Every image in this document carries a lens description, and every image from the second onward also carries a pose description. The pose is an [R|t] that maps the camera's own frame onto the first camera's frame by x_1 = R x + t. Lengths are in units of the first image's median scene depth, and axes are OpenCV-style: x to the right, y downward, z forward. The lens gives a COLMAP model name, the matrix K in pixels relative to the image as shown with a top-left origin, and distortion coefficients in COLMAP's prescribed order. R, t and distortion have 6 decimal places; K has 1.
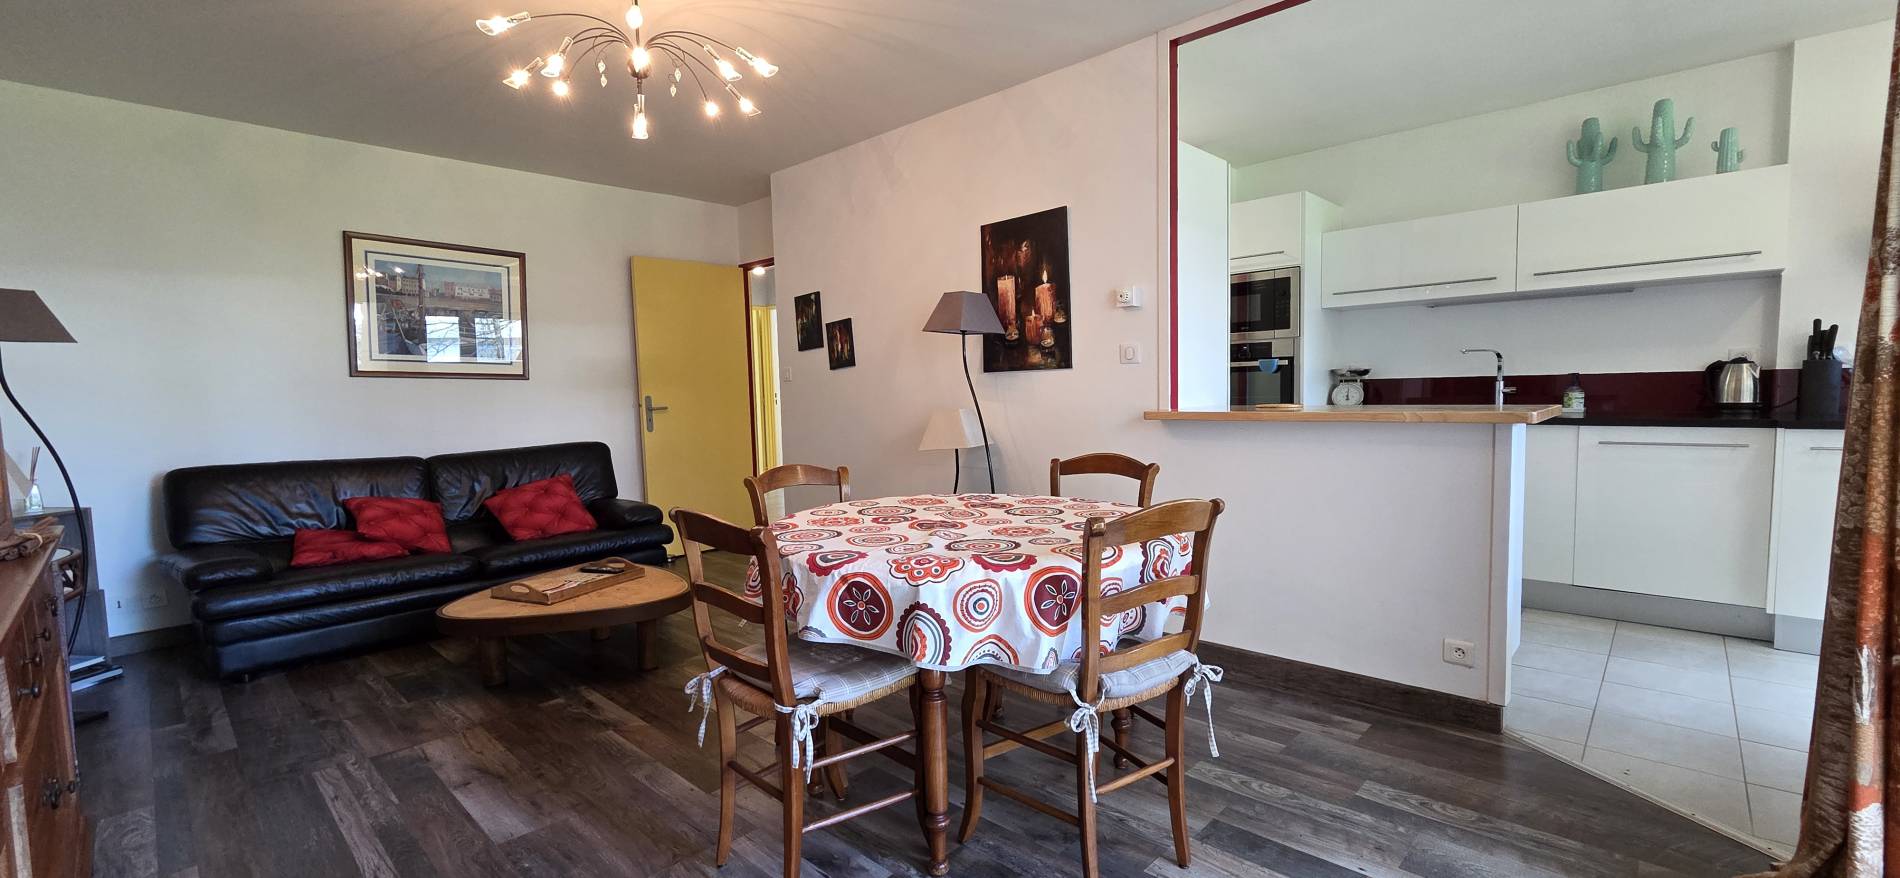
lens RADIAL K [[764.8, 0, 950.0], [0, 764.8, 439.0], [0, 0, 1]] dist [0.003681, 0.000445]
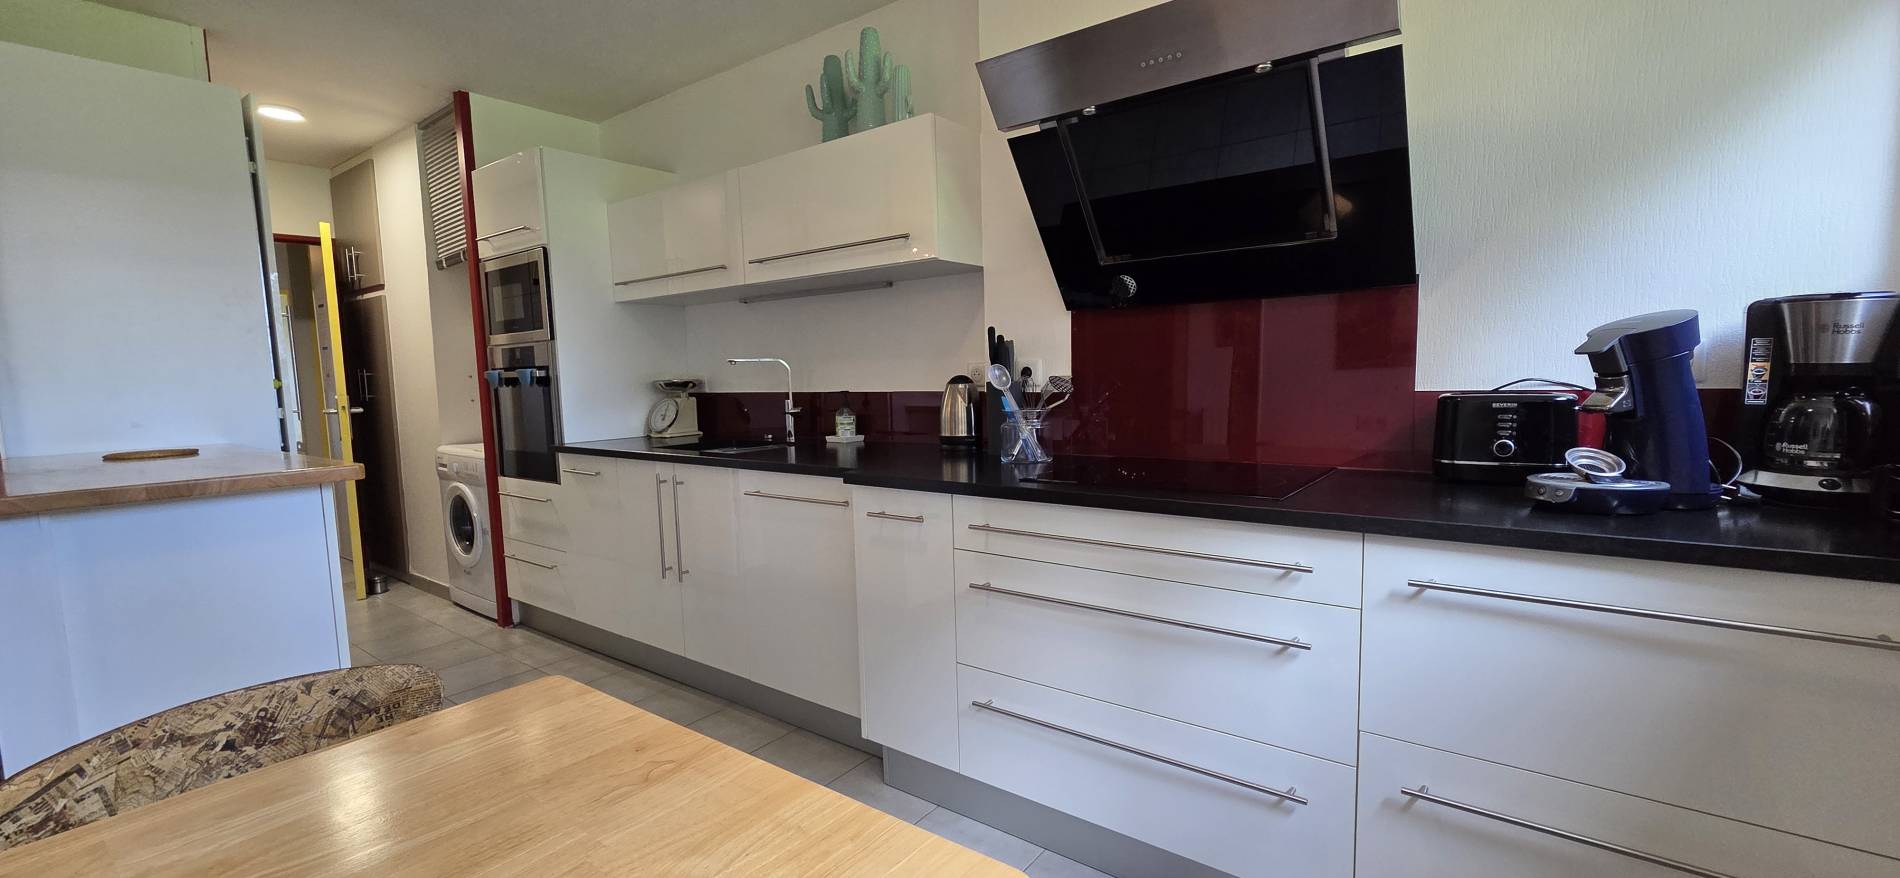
lens RADIAL K [[764.8, 0, 950.0], [0, 764.8, 439.0], [0, 0, 1]] dist [0.003681, 0.000445]
pose [[0.994433, -0.012232, 0.104656, 0.800901], [0.008277, 0.999238, 0.038144, -0.063128], [-0.105043, -0.037066, 0.993777, 0.203835]]
